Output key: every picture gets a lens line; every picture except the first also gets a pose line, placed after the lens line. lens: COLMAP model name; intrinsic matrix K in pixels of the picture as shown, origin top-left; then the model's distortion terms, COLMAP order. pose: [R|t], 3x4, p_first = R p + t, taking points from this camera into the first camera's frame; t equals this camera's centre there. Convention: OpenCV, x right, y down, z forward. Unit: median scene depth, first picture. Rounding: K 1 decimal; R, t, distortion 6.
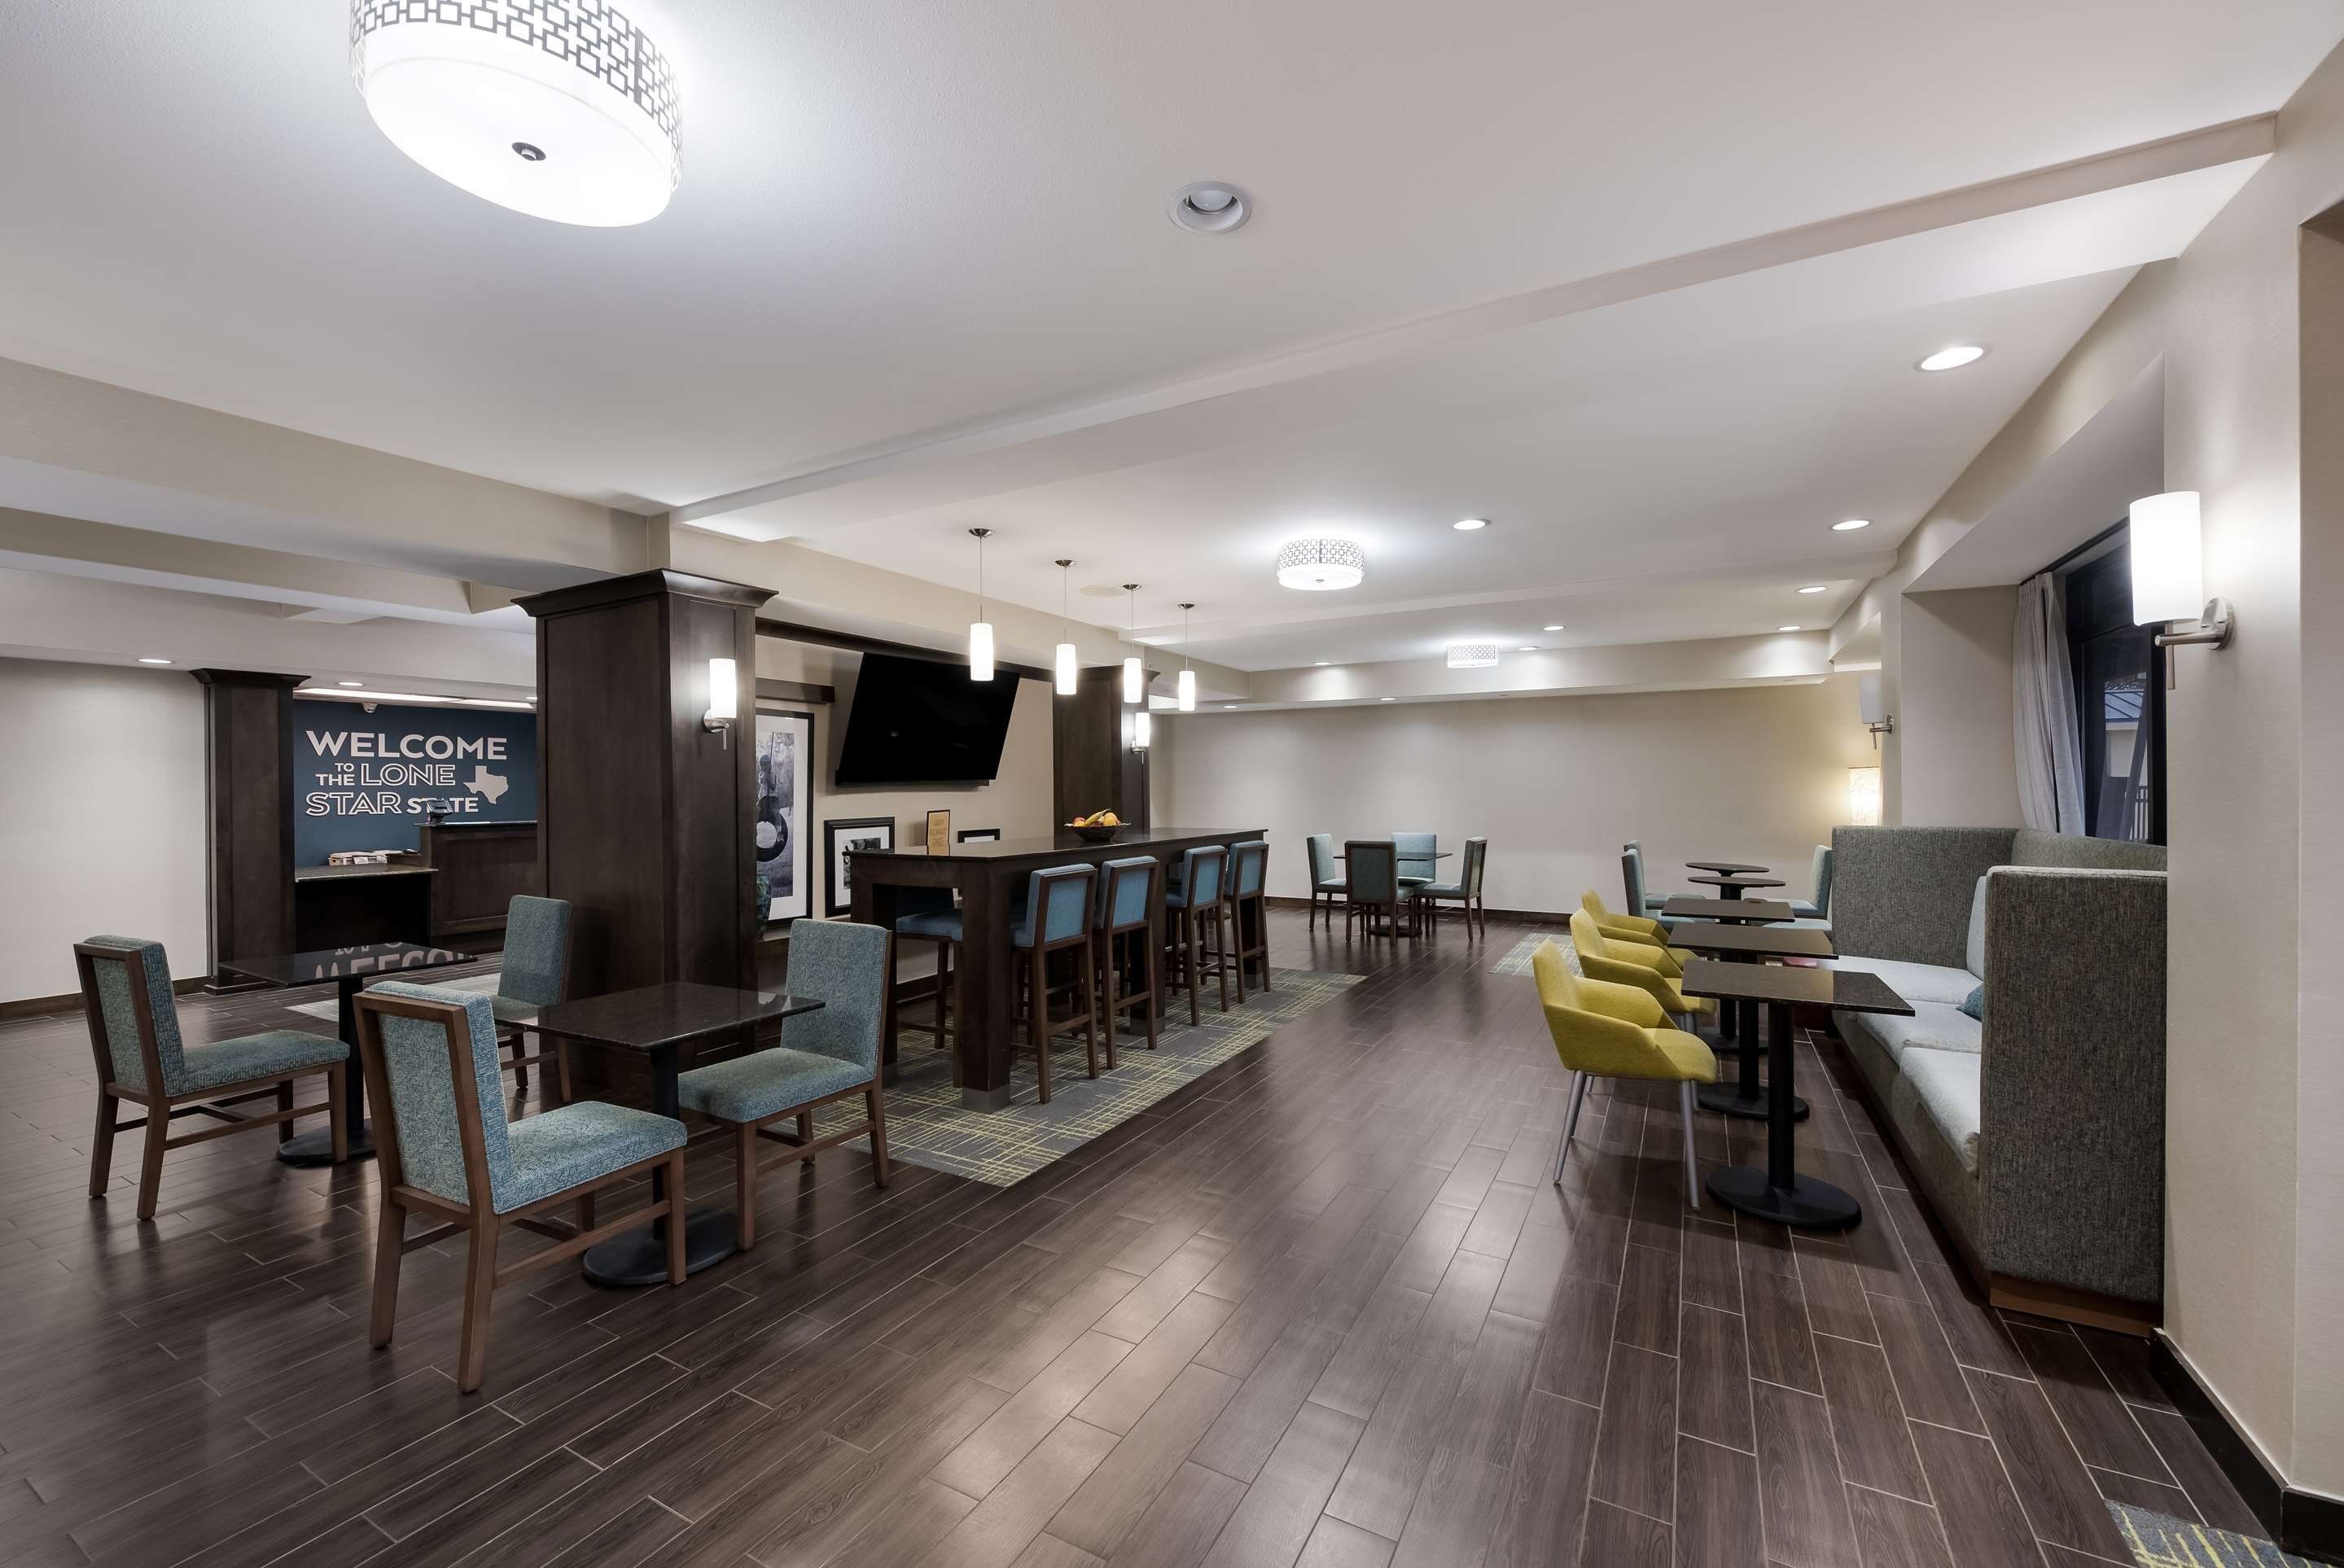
lens RADIAL K [[932.5, 0, 1162.9], [0, 932.5, 794.6], [0, 0, 1]] dist [-0.003930, 0.000058]
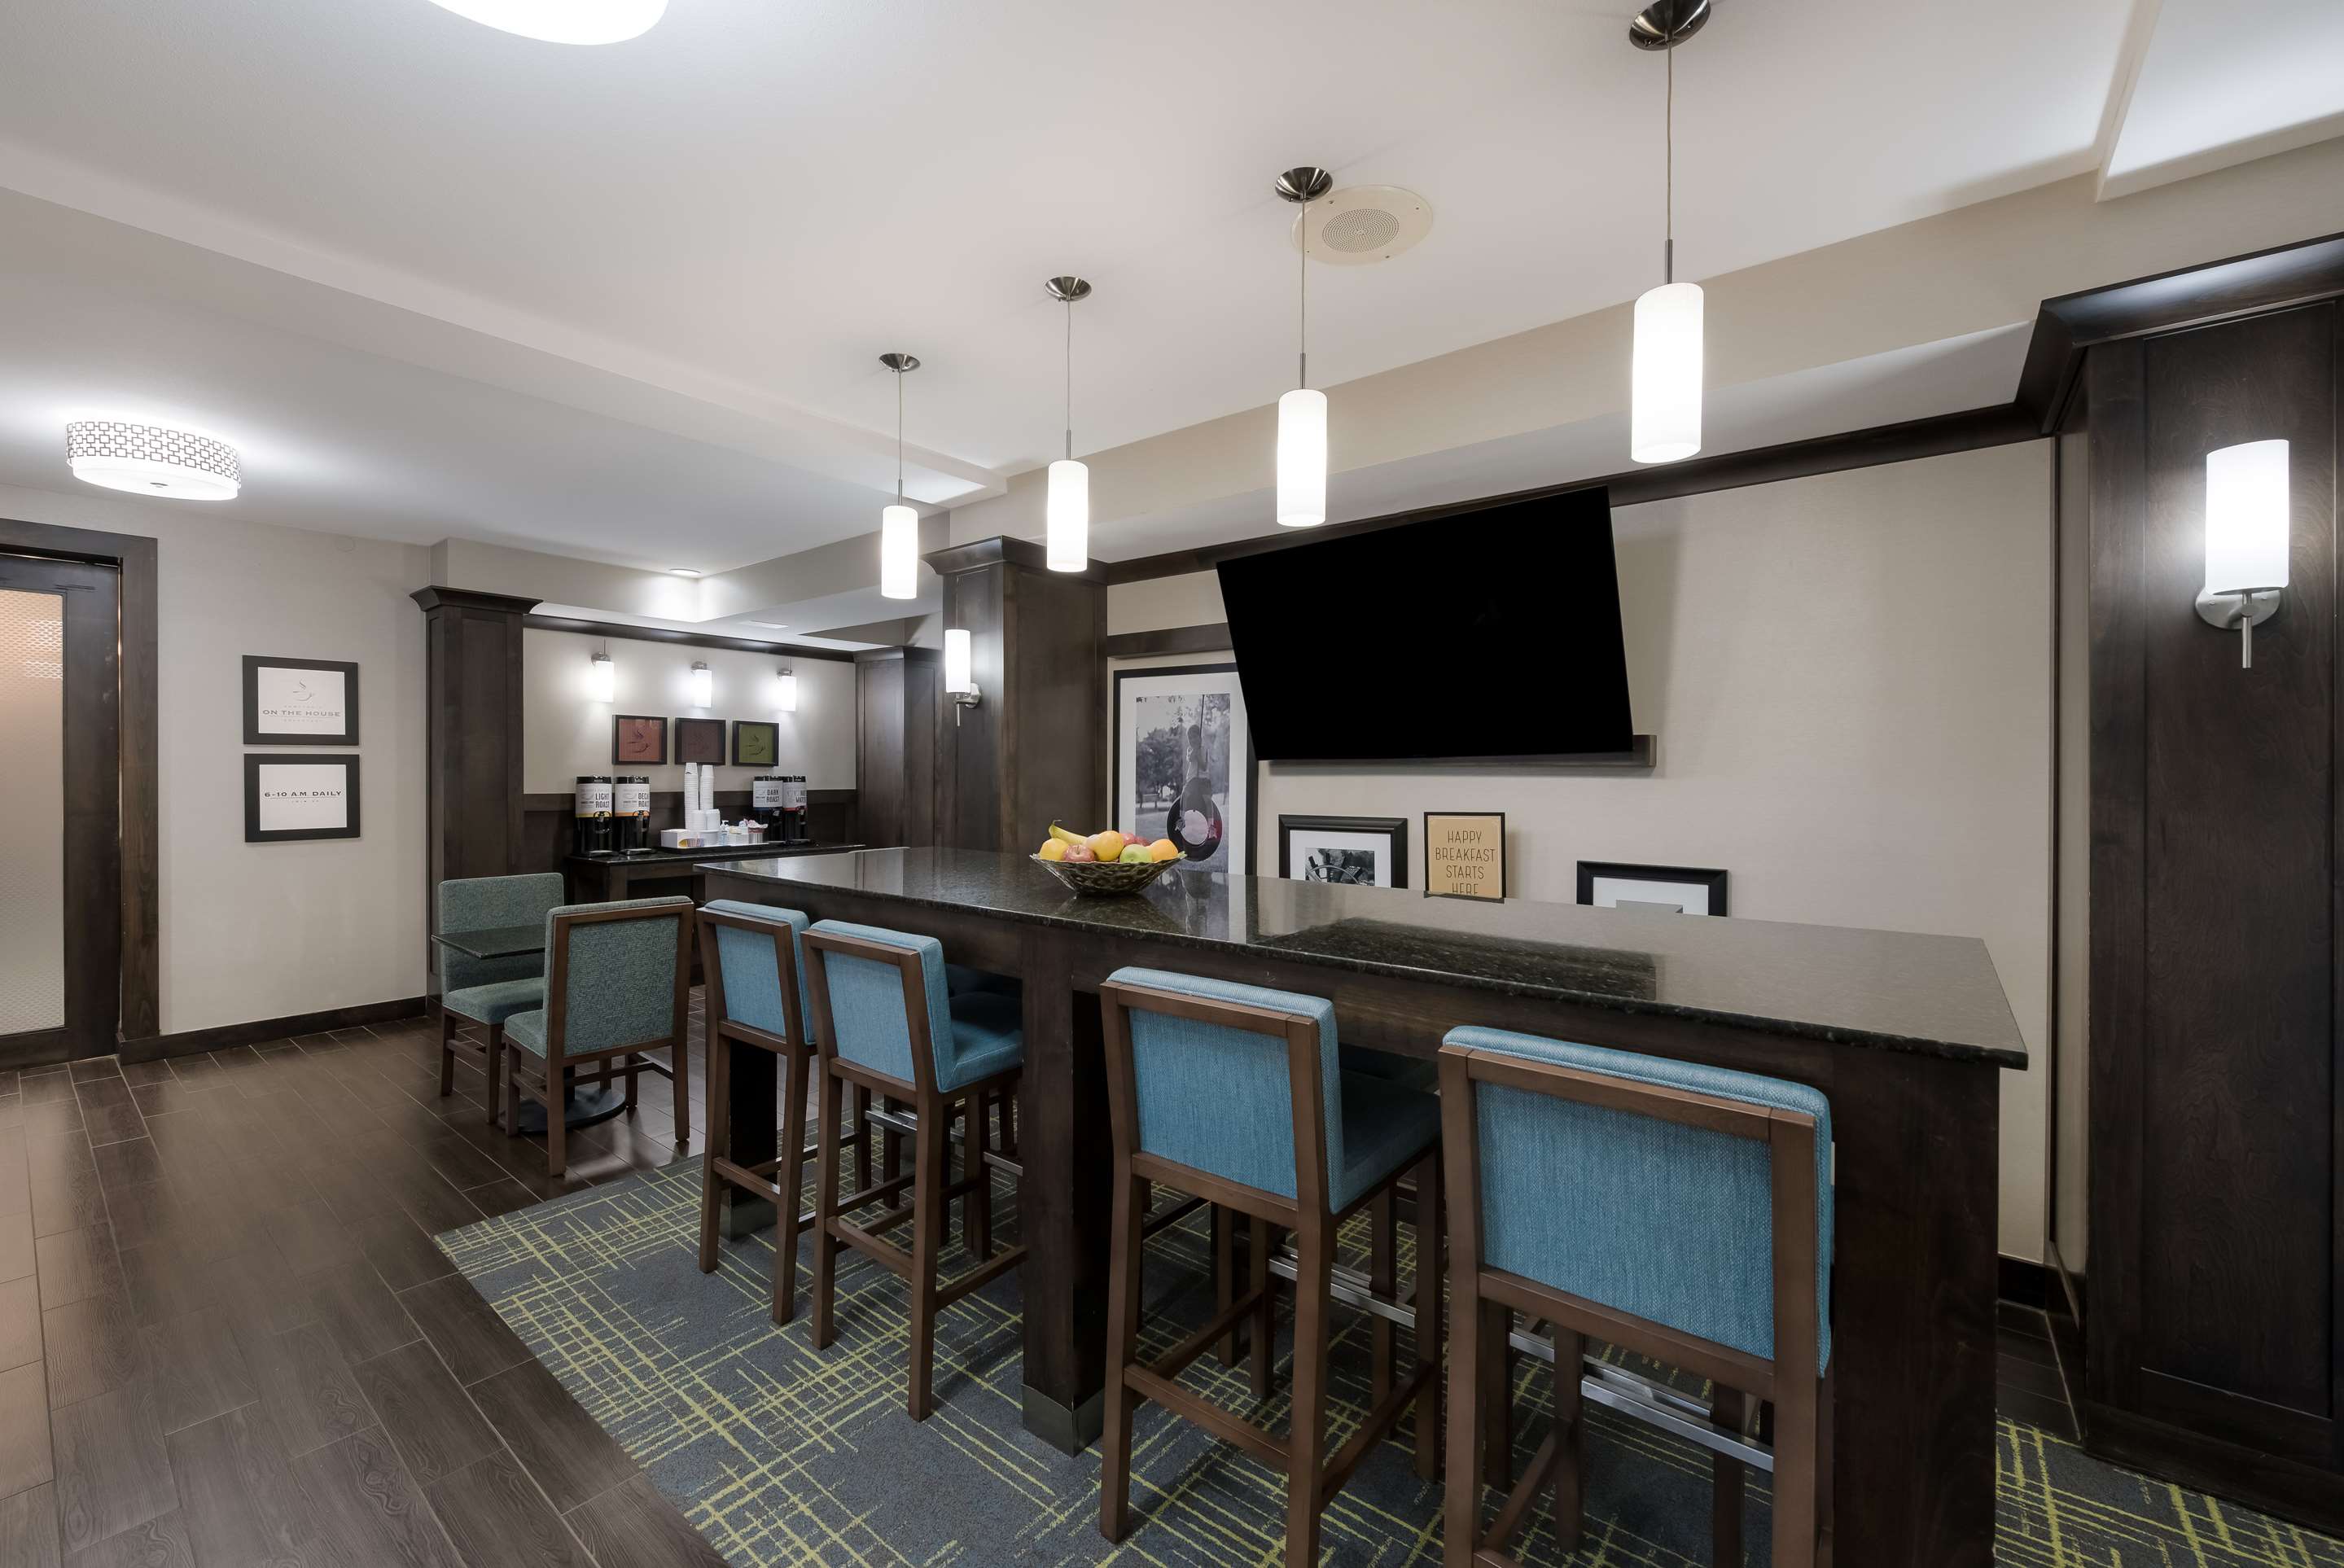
lens RADIAL K [[932.5, 0, 1158.4], [0, 932.5, 773.1], [0, 0, 1]] dist [-0.003930, 0.000058]
pose [[-0.154254, 0.009524, -0.987985, 0.307753], [-0.007646, 0.999912, 0.010833, -0.009180], [0.988002, 0.009225, -0.154168, 0.970475]]
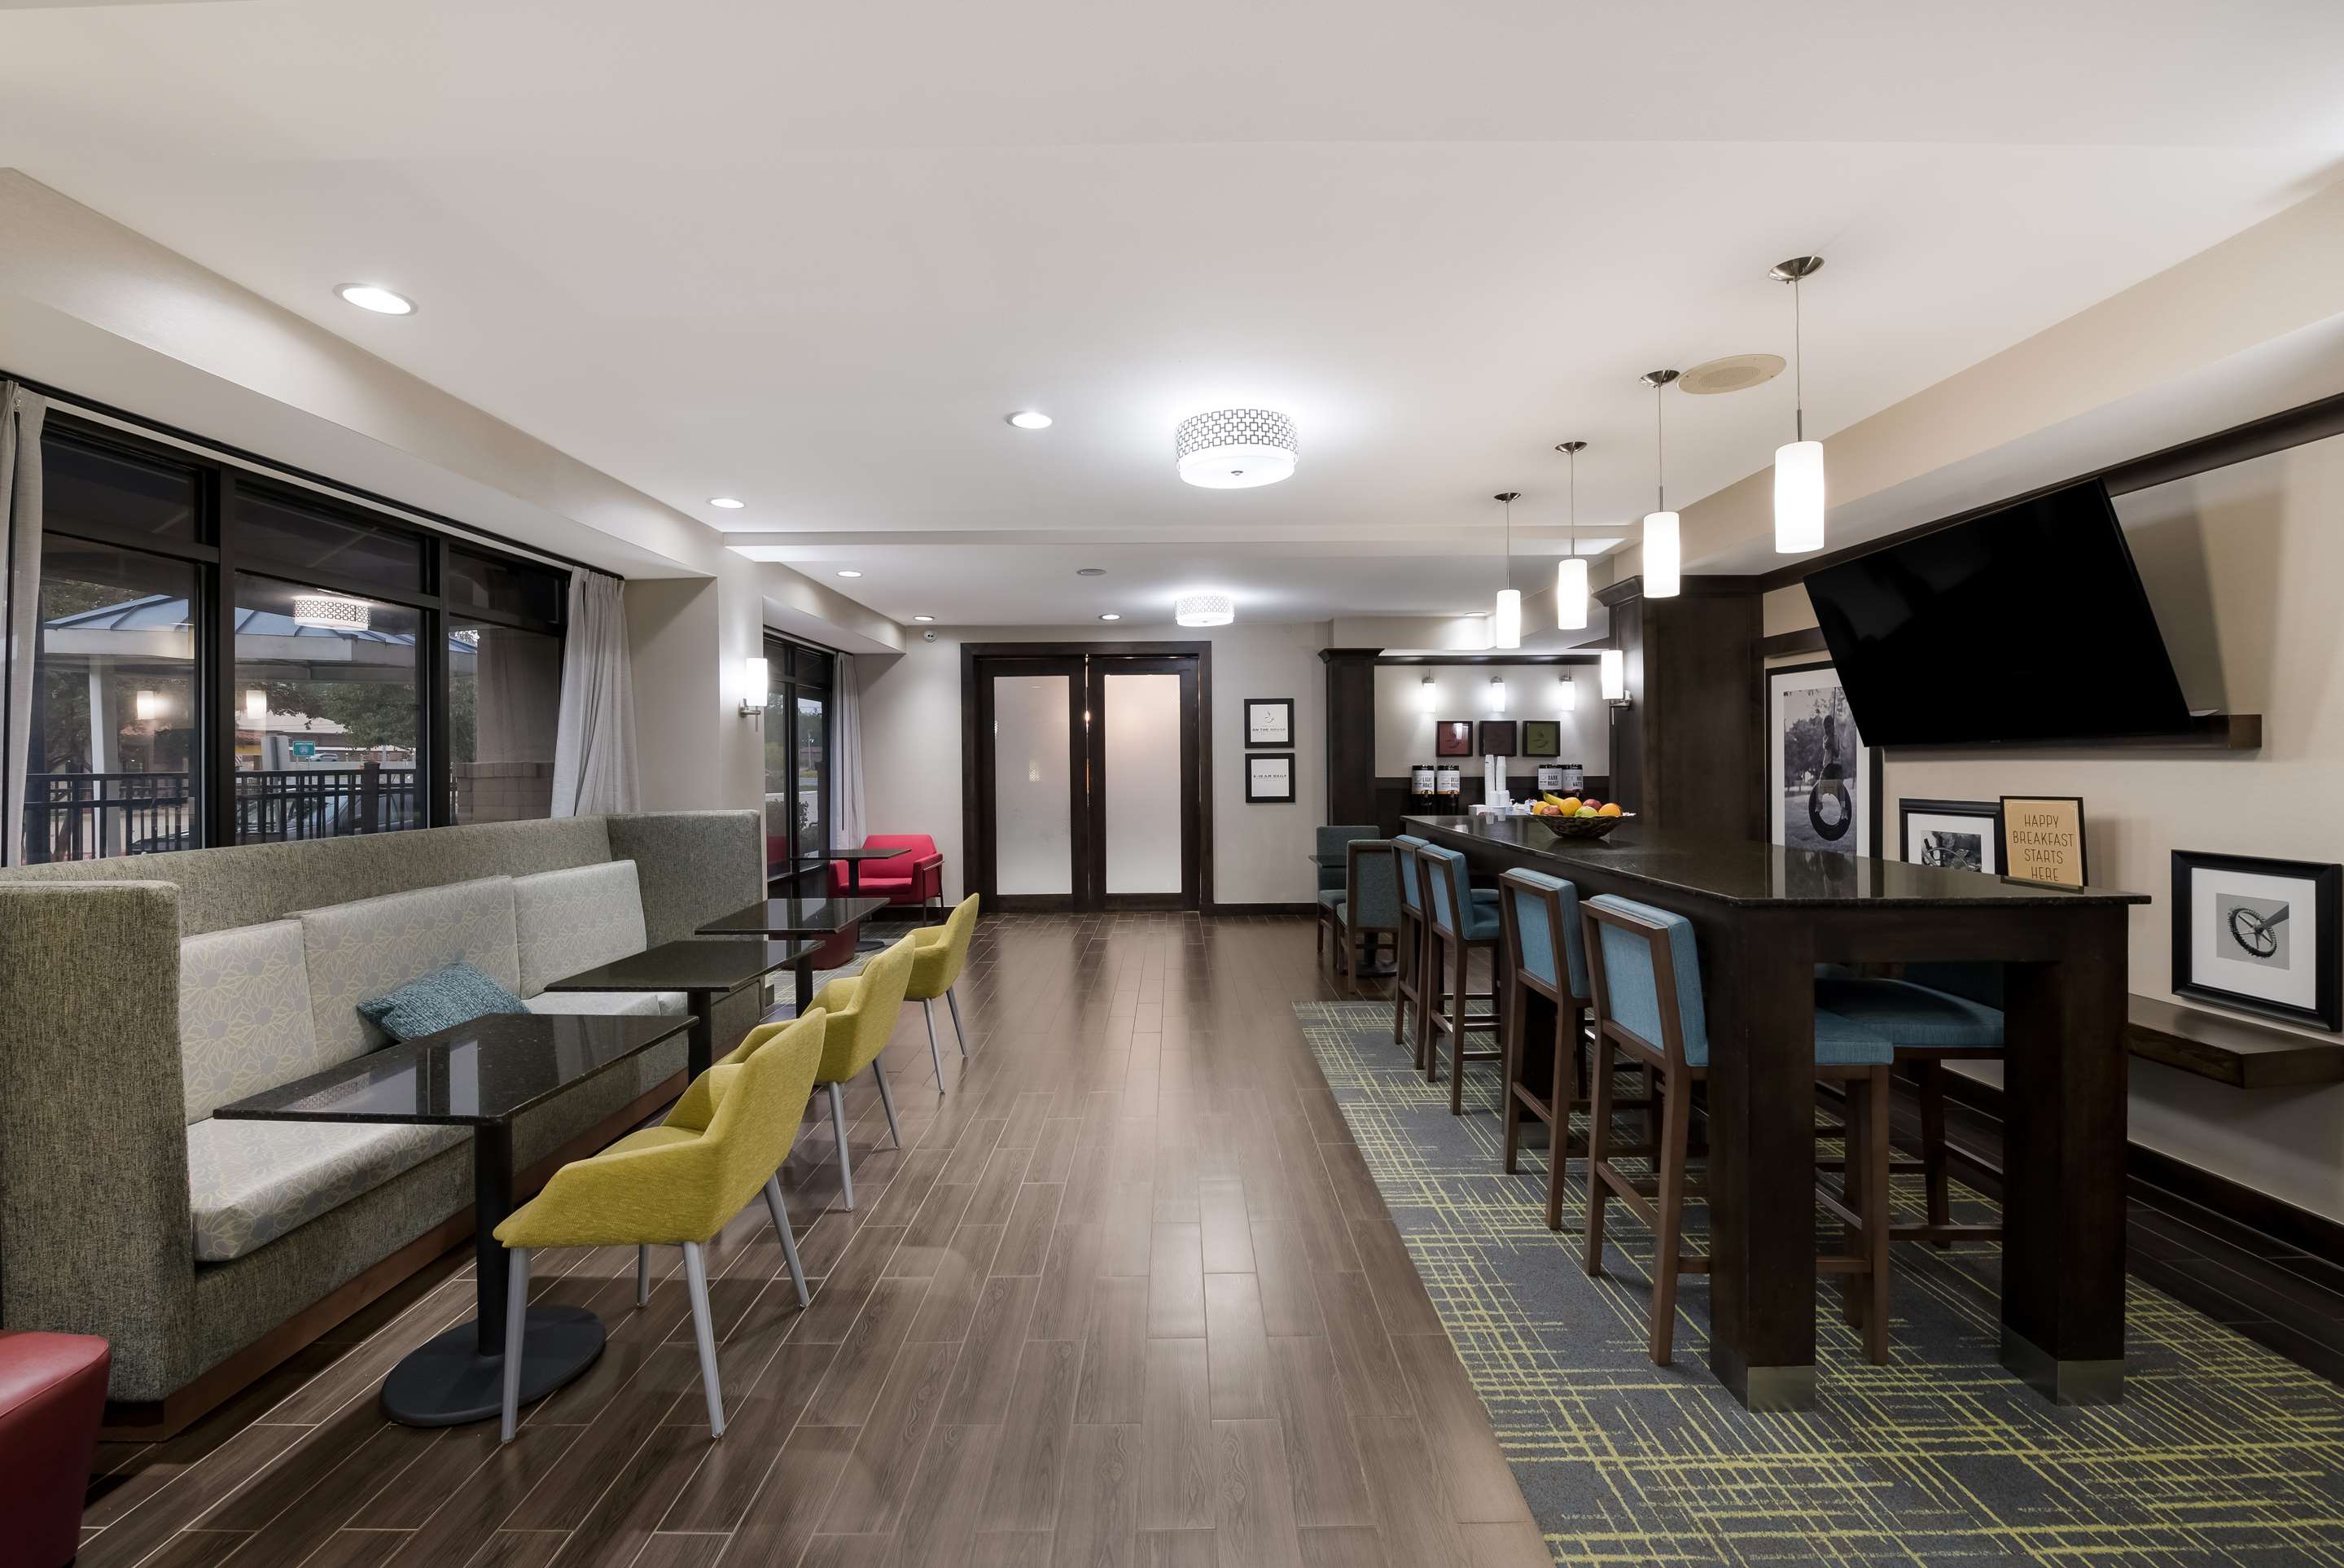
lens RADIAL K [[932.5, 0, 1197.1], [0, 932.5, 771.6], [0, 0, 1]] dist [-0.003930, 0.000058]
pose [[-0.855384, 0.019836, -0.517615, 0.452159], [0.011170, 0.999740, 0.019854, -0.013041], [0.517875, 0.011201, -0.855383, 1.271902]]
